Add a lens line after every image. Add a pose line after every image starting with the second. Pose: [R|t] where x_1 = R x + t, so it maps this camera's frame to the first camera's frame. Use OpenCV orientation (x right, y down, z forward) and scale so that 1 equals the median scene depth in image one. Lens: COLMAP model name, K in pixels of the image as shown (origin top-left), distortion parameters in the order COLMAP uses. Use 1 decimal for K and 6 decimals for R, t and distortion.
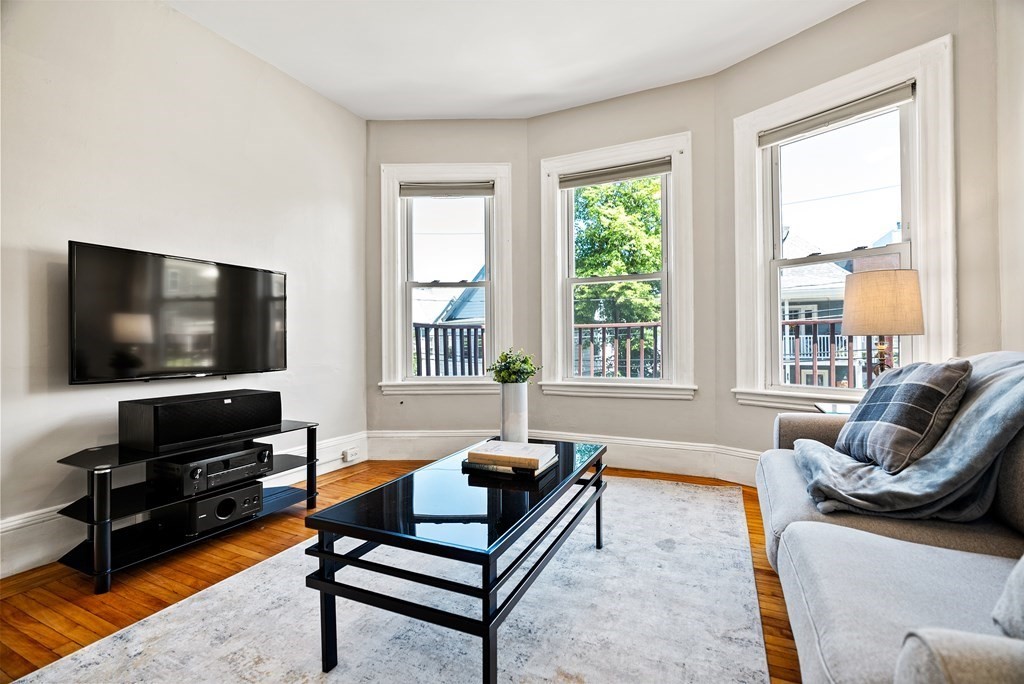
lens RADIAL K [[468.6, 0, 512.6], [0, 468.6, 339.3], [0, 0, 1]] dist [-0.004982, 0.000190]
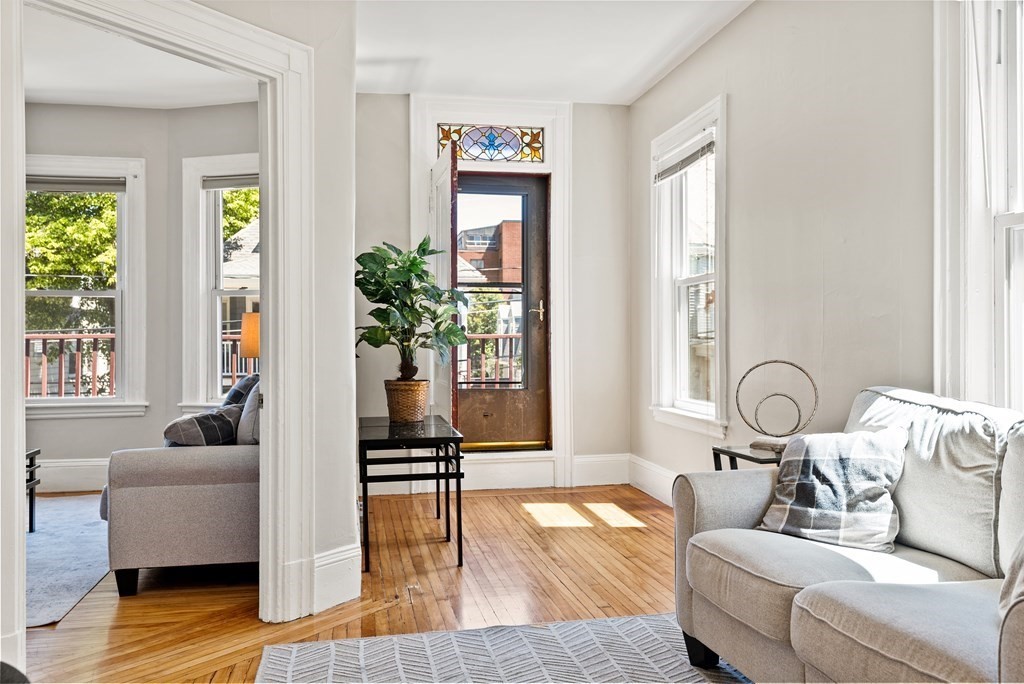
lens RADIAL K [[845.1, 0, 514.8], [0, 845.1, 342.0], [0, 0, 1]] dist [0.006081, -0.000953]
pose [[0.795431, 0.009535, 0.605970, -0.100881], [-0.009367, 0.999950, -0.003438, -0.035792], [-0.605972, -0.002941, 0.795480, -0.983905]]
